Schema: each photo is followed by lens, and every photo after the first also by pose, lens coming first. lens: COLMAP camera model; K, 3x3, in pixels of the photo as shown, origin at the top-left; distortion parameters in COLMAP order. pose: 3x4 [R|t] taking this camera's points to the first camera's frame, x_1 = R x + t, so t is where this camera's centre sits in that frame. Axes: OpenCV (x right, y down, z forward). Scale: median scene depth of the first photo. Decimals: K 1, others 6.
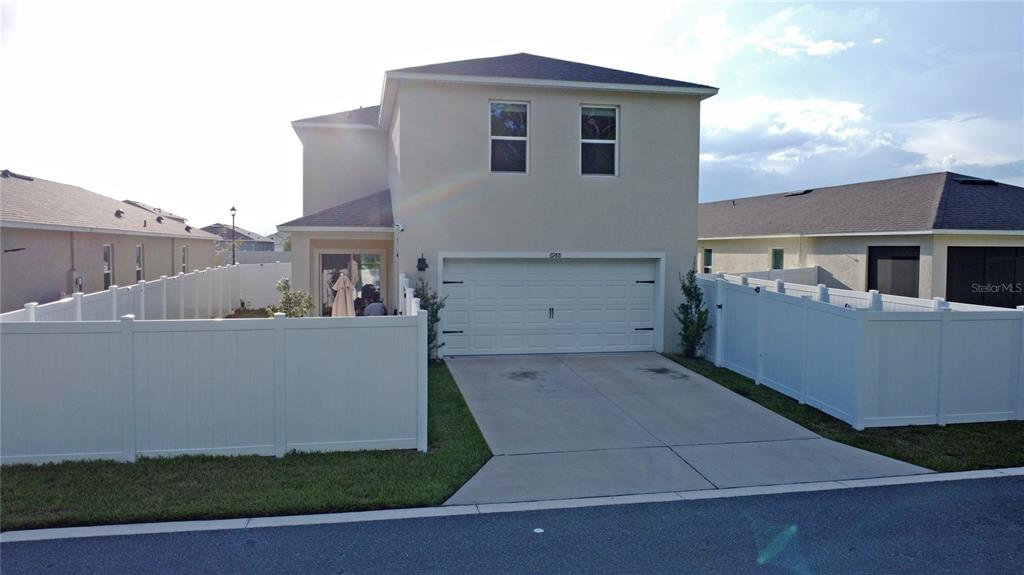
lens RADIAL K [[728.9, 0, 516.7], [0, 728.9, 278.3], [0, 0, 1]] dist [-0.027660, -0.007277]
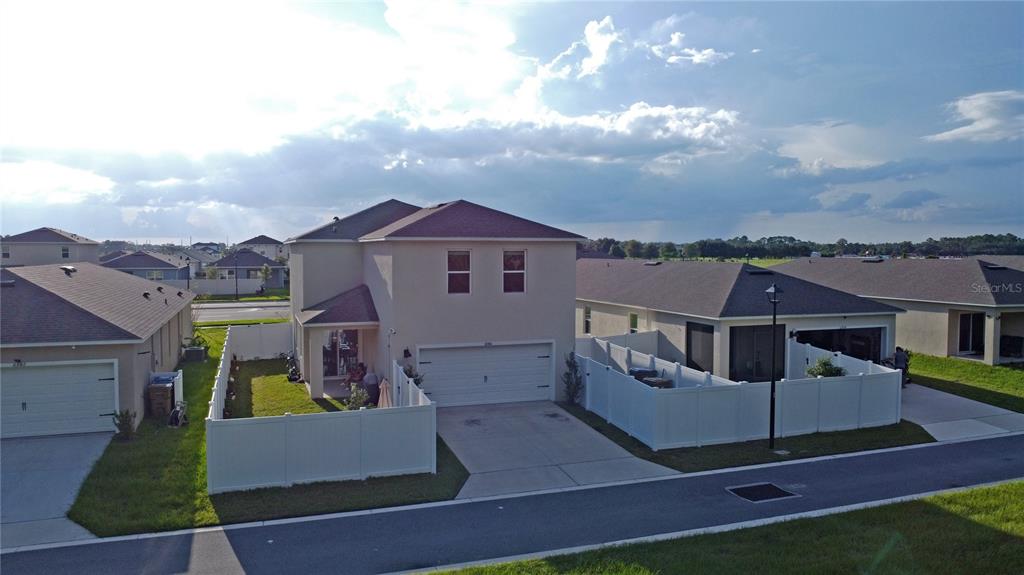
lens RADIAL K [[728.9, 0, 512.4], [0, 728.9, 291.4], [0, 0, 1]] dist [-0.027660, -0.007277]
pose [[0.990380, -0.012463, 0.137811, -0.113427], [0.009621, 0.999727, 0.021270, -0.179669], [-0.138039, -0.019739, 0.990230, -0.590753]]
